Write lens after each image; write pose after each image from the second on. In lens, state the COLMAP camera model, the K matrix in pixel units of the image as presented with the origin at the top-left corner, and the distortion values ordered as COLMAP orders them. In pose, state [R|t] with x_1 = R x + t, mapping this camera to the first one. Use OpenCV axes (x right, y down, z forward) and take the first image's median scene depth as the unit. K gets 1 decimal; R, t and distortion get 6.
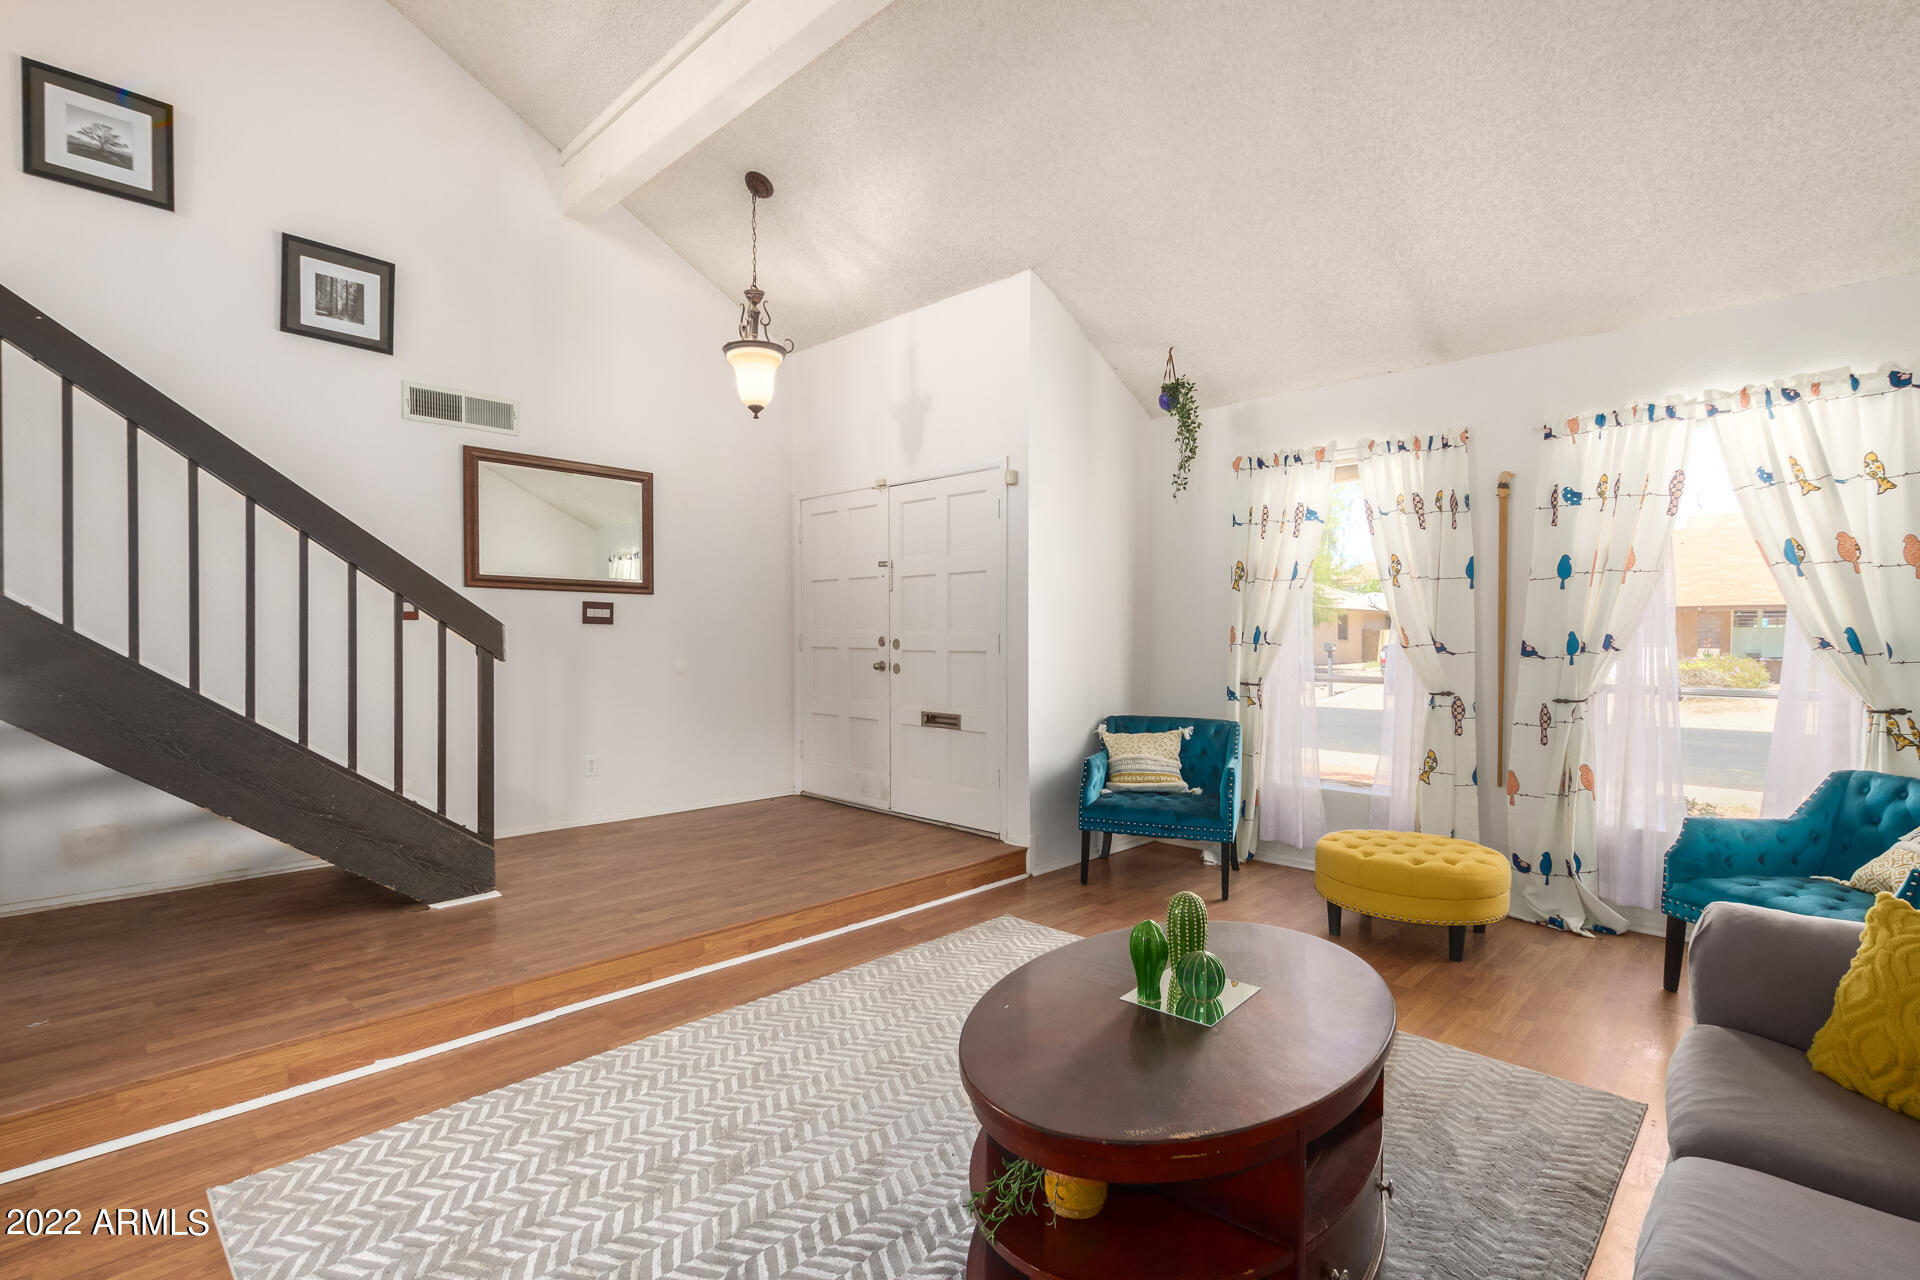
lens RADIAL K [[882.1, 0, 960.4], [0, 882.1, 647.4], [0, 0, 1]] dist [0.003884, -0.000893]
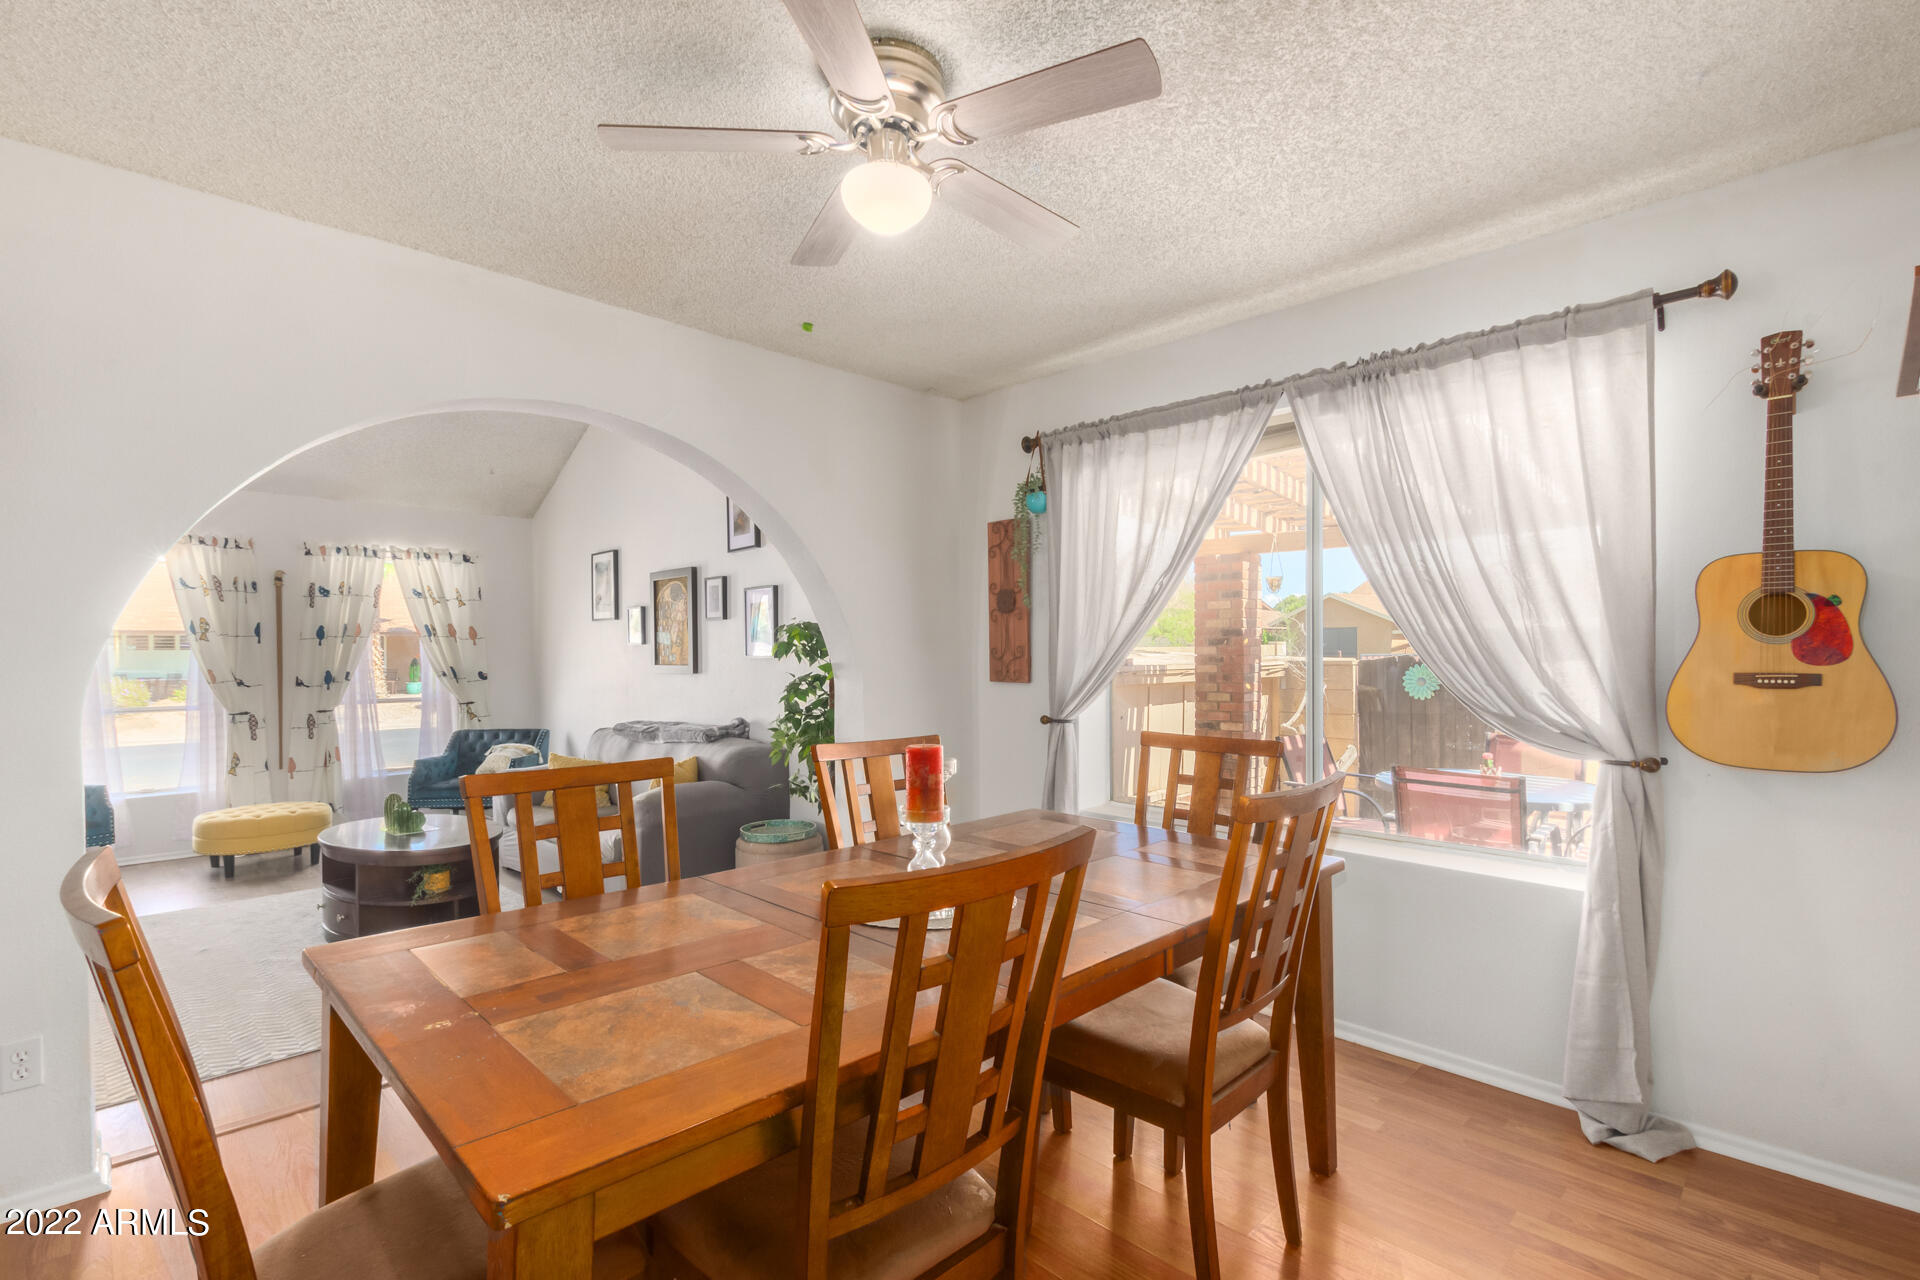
lens RADIAL K [[894.0, 0, 952.5], [0, 894.0, 663.1], [0, 0, 1]] dist [0.002369, -0.000449]
pose [[0.026126, -0.016199, 0.999527, -0.960036], [0.020570, 0.999666, 0.015664, -0.032330], [-0.999447, 0.020151, 0.026450, -0.247940]]
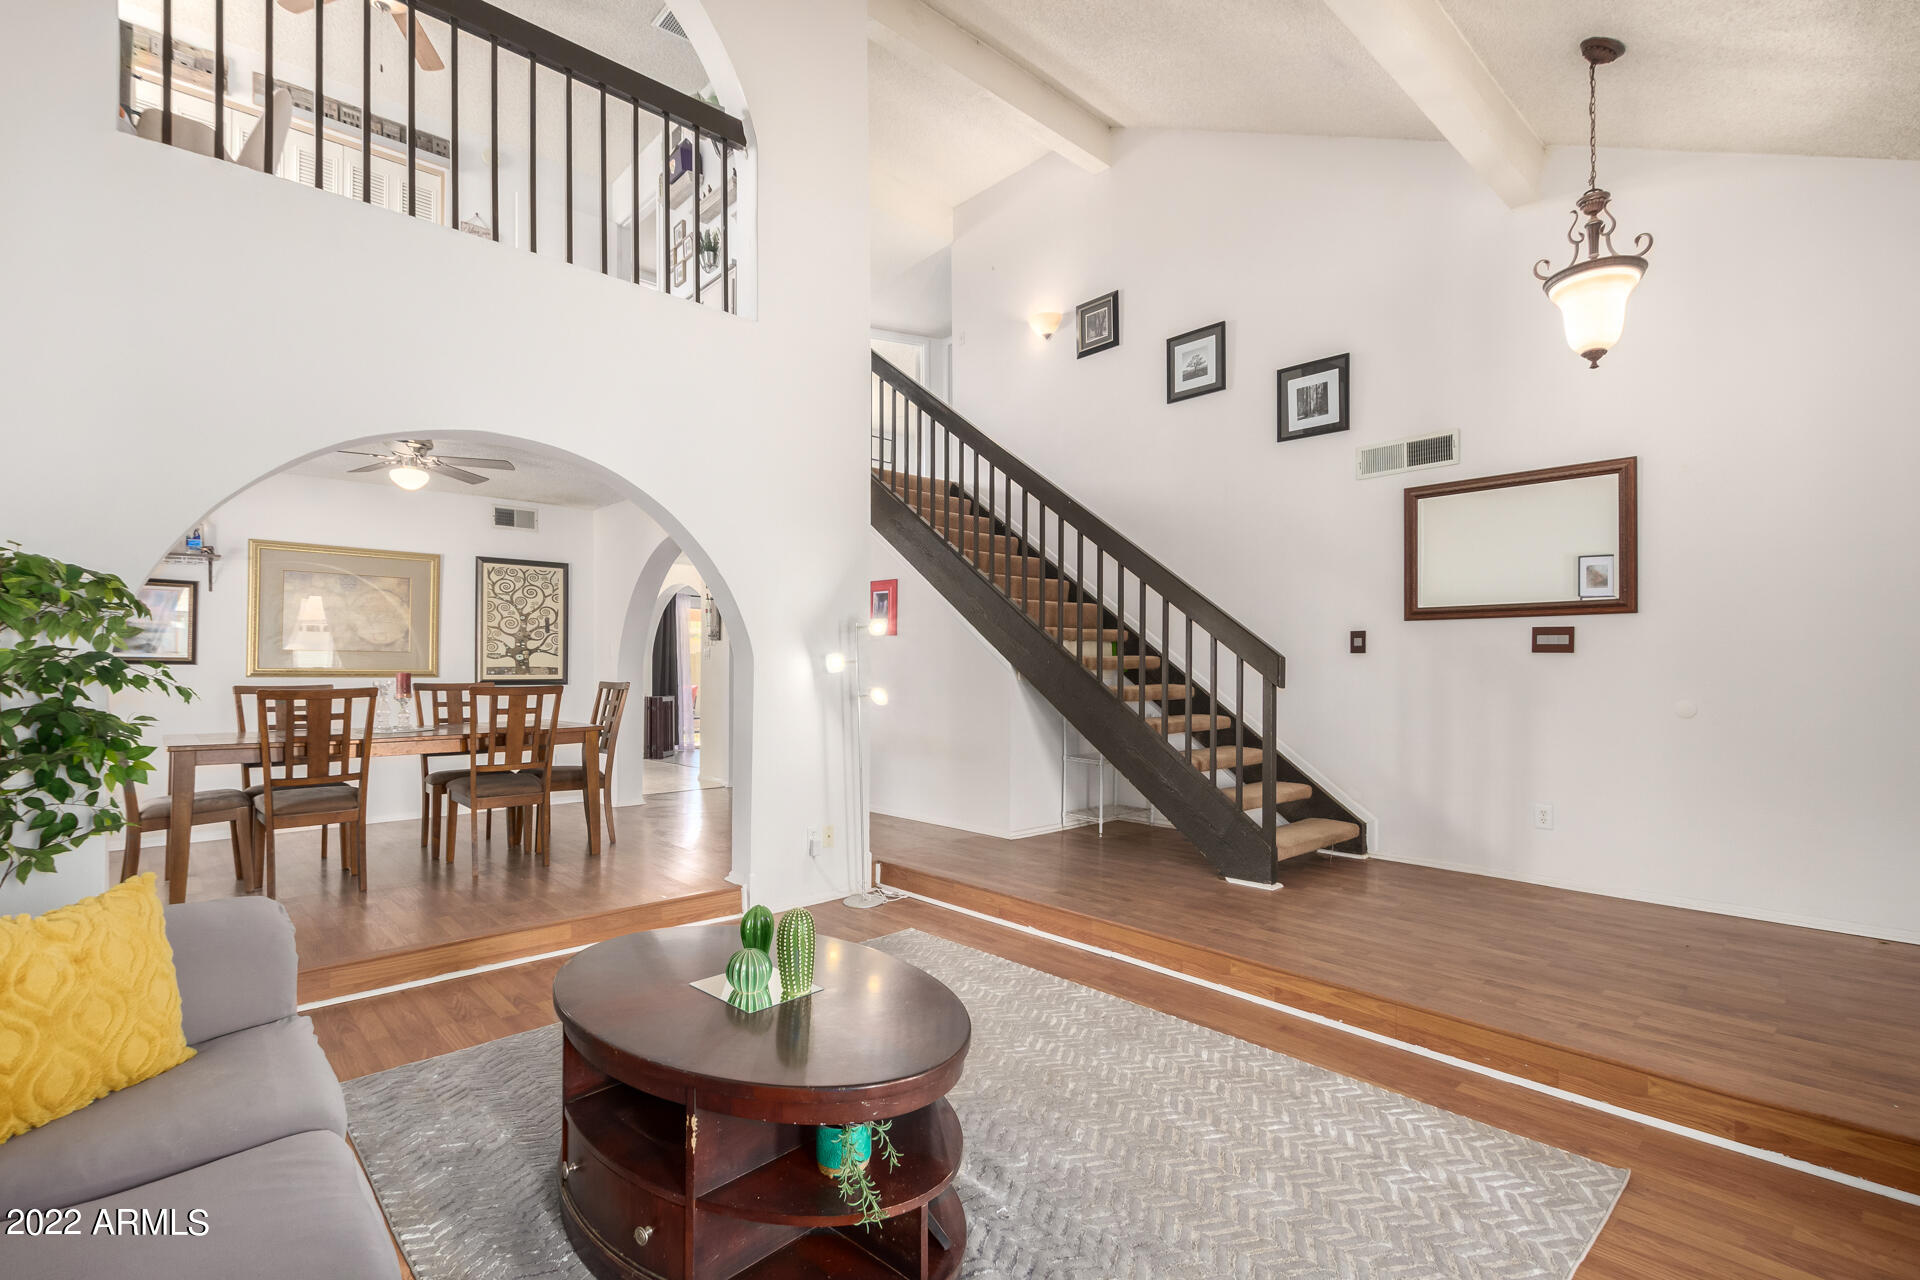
lens RADIAL K [[888.0, 0, 959.3], [0, 888.0, 657.8], [0, 0, 1]] dist [0.003581, -0.000115]
pose [[-0.063768, -0.015506, -0.997844, 0.587792], [-0.014366, 0.999790, -0.014618, -0.000759], [0.997861, 0.013403, -0.063977, 0.576028]]
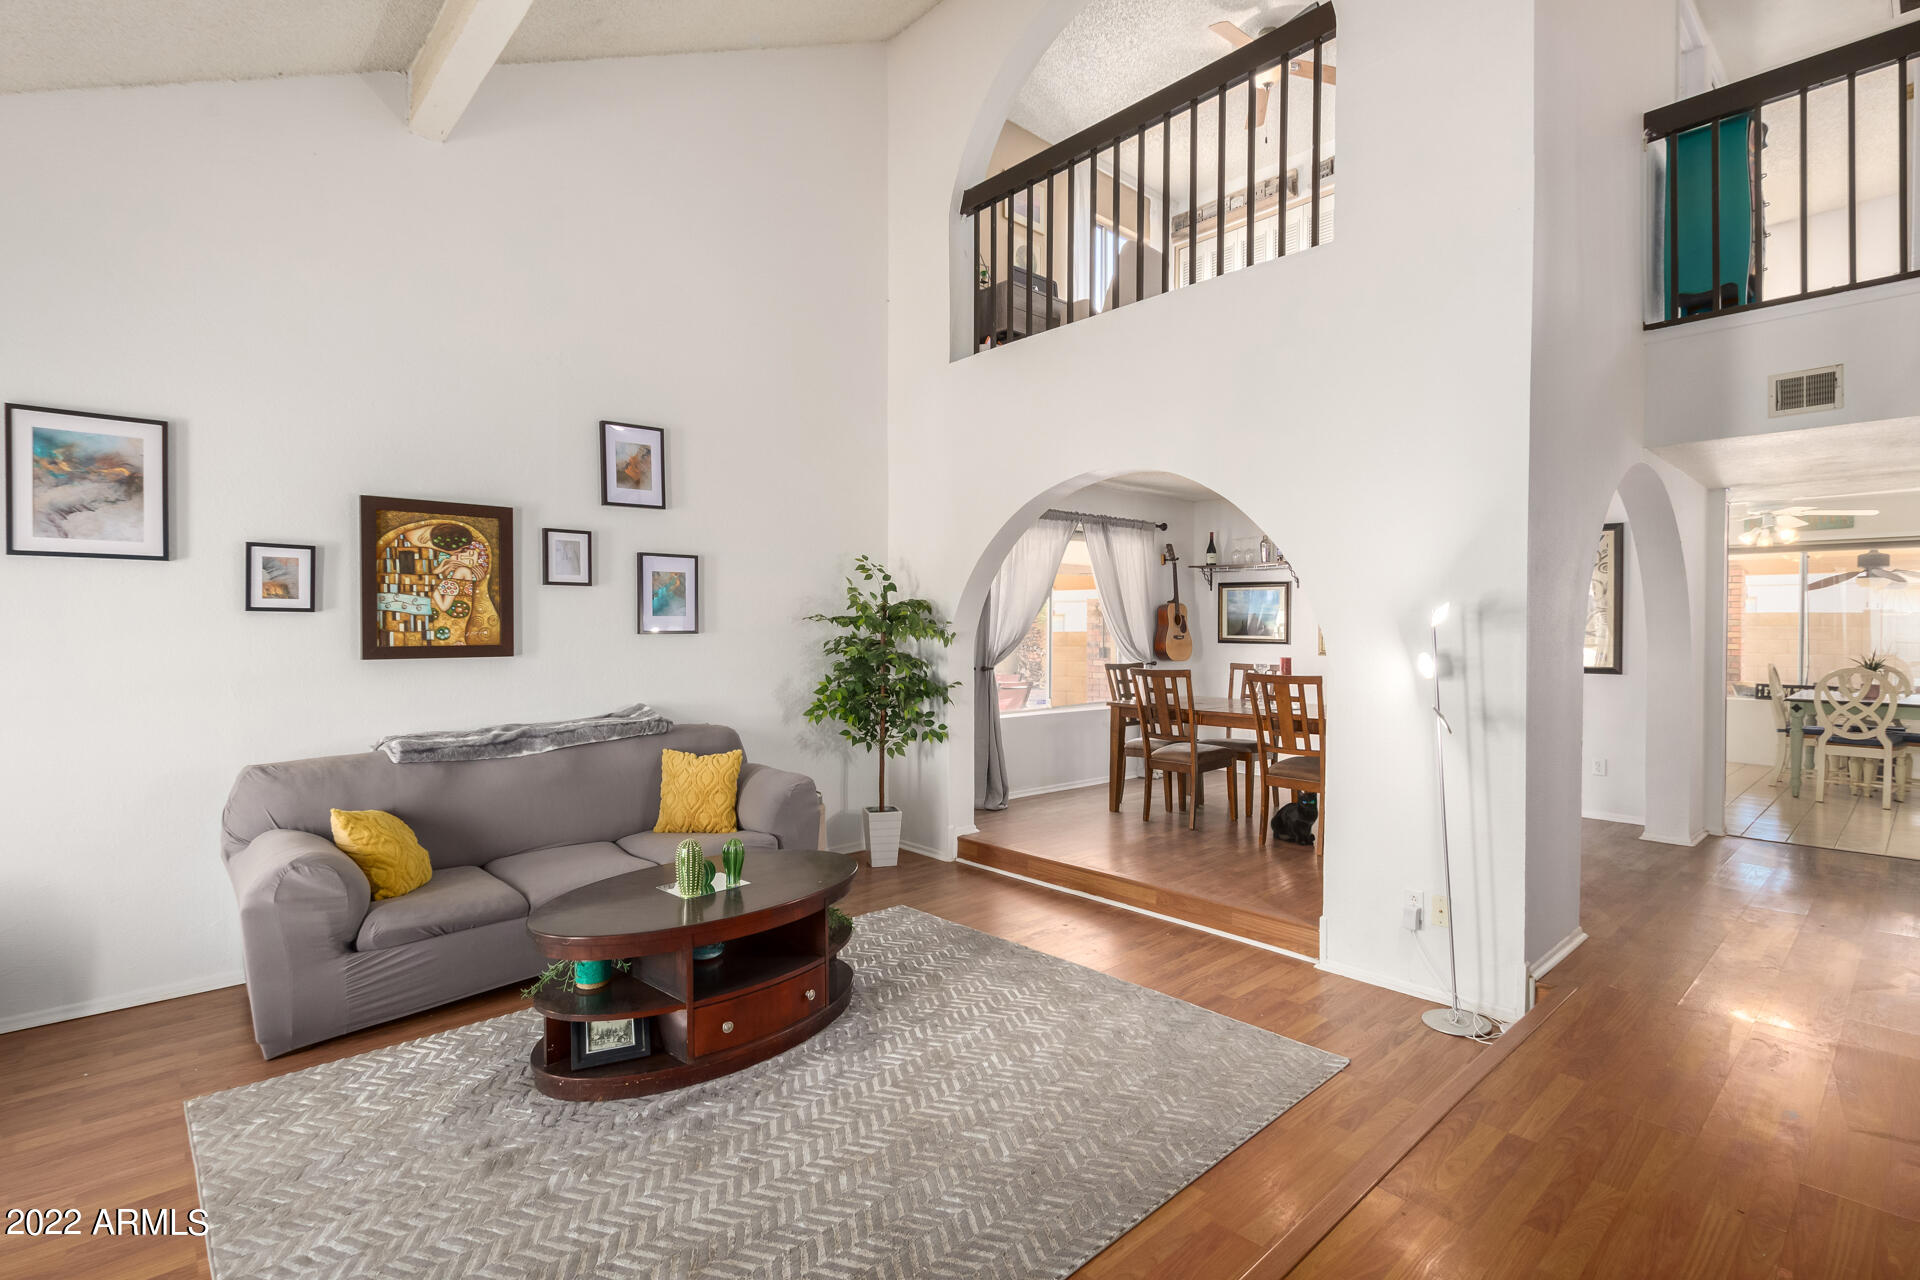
lens RADIAL K [[890.4, 0, 965.4], [0, 890.4, 647.7], [0, 0, 1]] dist [0.021817, -0.012482]
pose [[-0.997646, -0.007318, 0.068183, -0.157310], [-0.004678, 0.999237, 0.038786, -0.053802], [-0.068415, 0.038376, -0.996919, 1.160640]]
